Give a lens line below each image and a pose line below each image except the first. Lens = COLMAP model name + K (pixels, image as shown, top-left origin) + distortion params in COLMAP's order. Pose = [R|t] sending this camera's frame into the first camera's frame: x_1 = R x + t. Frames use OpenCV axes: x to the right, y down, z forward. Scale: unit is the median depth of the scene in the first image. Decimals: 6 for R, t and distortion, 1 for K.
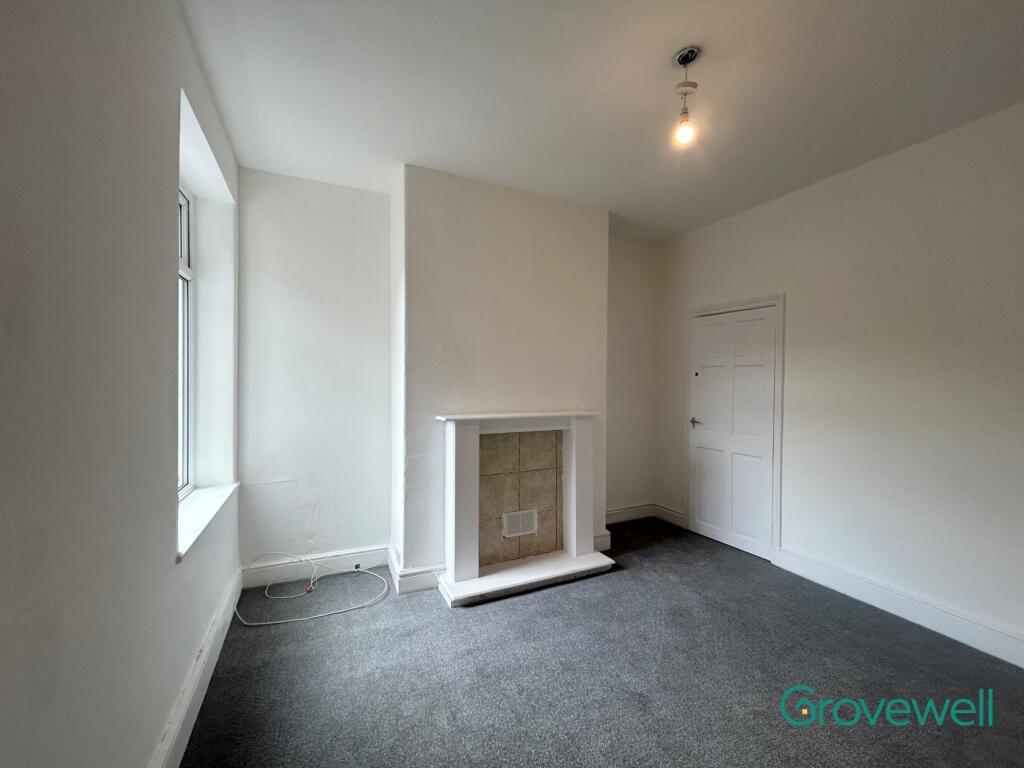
lens RADIAL K [[416.7, 0, 511.7], [0, 416.7, 381.5], [0, 0, 1]] dist [-0.000696, 0.000179]
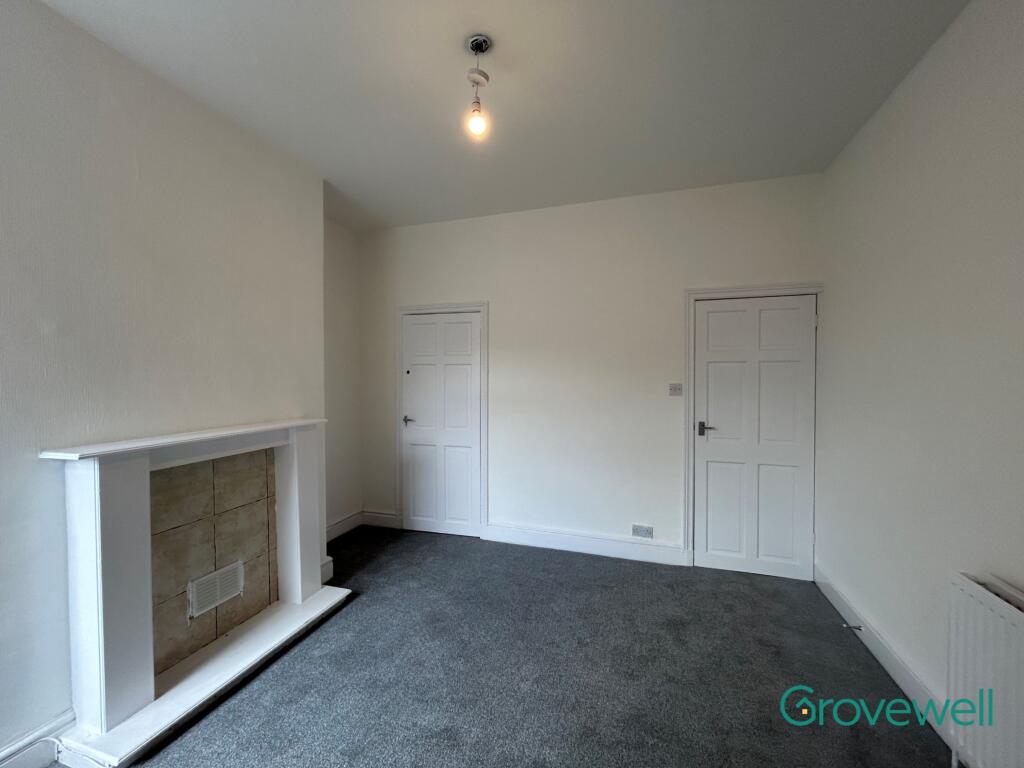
lens RADIAL K [[416.7, 0, 511.7], [0, 416.7, 381.5], [0, 0, 1]] dist [-0.000696, 0.000179]
pose [[0.688041, -0.020802, 0.725374, -0.137893], [0.012946, 0.999782, 0.016391, -0.010184], [-0.725557, -0.001887, 0.688160, 0.162598]]
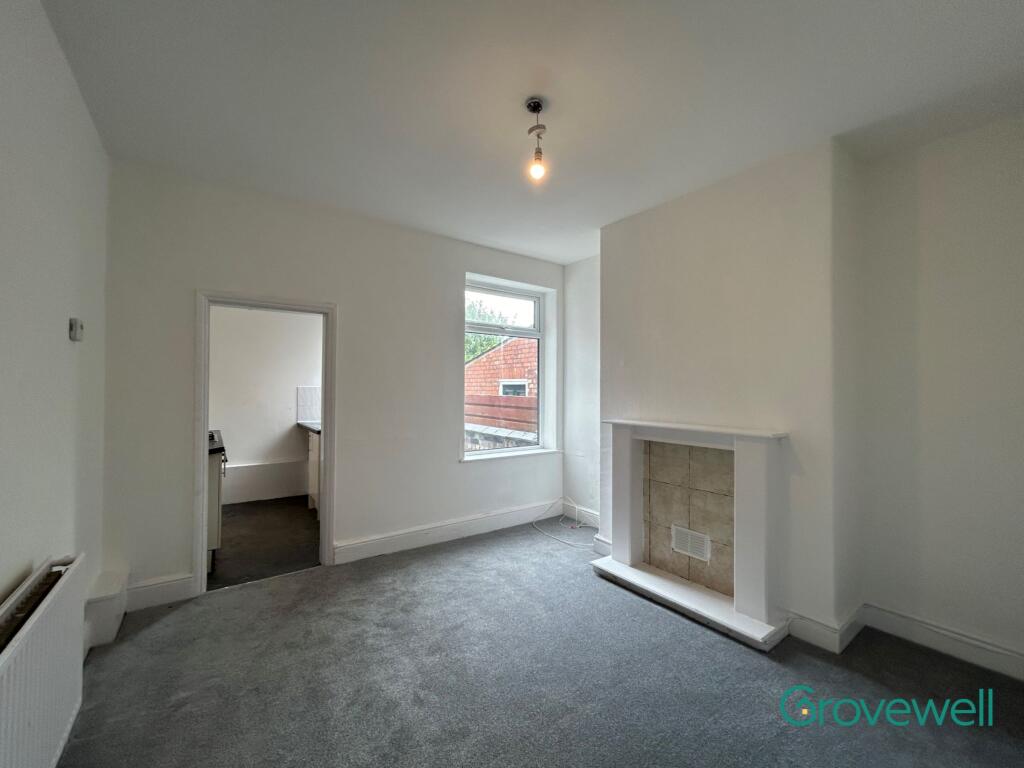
lens RADIAL K [[423.0, 0, 512.0], [0, 423.0, 384.0], [0, 0, 1]] dist [-0.001350, -0.000122]
pose [[0.181988, -0.014833, -0.983189, 0.882349], [-0.010461, 0.999800, -0.017020, 0.002294], [0.983245, 0.013382, 0.181796, 0.423468]]
